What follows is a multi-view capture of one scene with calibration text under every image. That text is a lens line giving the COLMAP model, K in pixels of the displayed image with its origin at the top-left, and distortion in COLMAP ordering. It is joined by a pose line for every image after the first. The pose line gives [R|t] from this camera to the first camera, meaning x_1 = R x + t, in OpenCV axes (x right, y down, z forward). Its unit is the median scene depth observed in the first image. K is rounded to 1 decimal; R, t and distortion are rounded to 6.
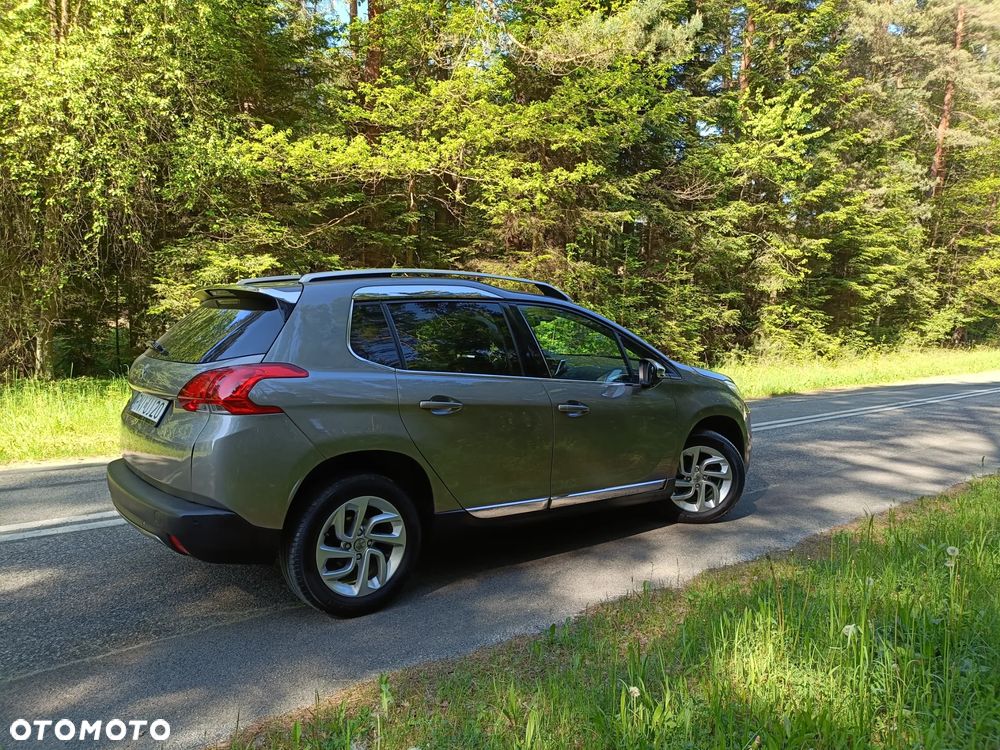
lens RADIAL K [[731.9, 0, 495.2], [0, 731.9, 377.0], [0, 0, 1]] dist [0.031367, -0.018981]
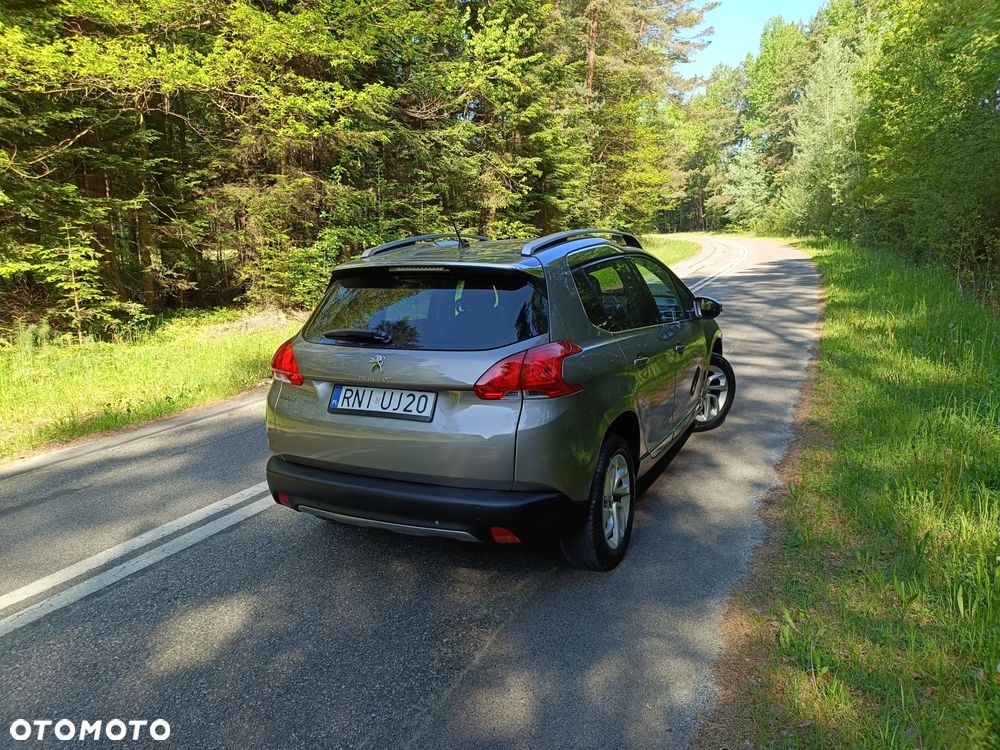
lens RADIAL K [[731.9, 0, 495.8], [0, 731.9, 377.0], [0, 0, 1]] dist [0.031367, -0.018981]
pose [[0.898692, -0.131067, 0.418538, -0.168263], [0.082570, 0.987799, 0.132040, -0.022854], [-0.430738, -0.084104, 0.898549, 0.028760]]
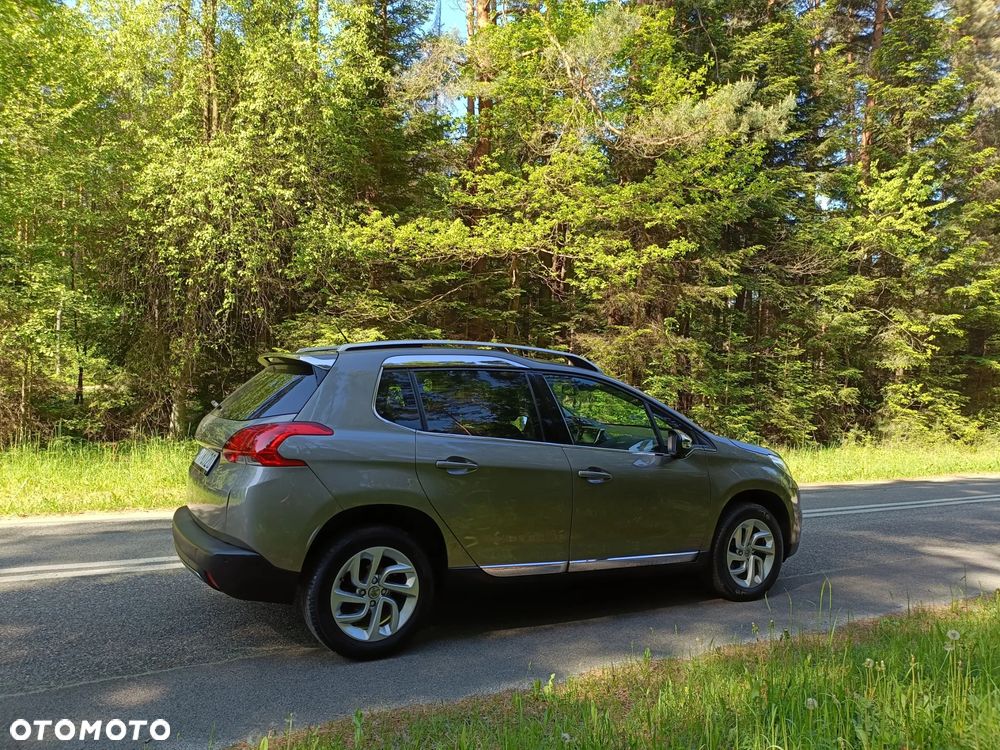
lens RADIAL K [[731.9, 0, 494.8], [0, 731.9, 378.3], [0, 0, 1]] dist [0.031367, -0.018981]
pose [[0.986672, 0.015874, -0.161946, 0.035669], [-0.031672, 0.994931, -0.095440, 0.002816], [0.159610, 0.099297, 0.982173, -0.014361]]
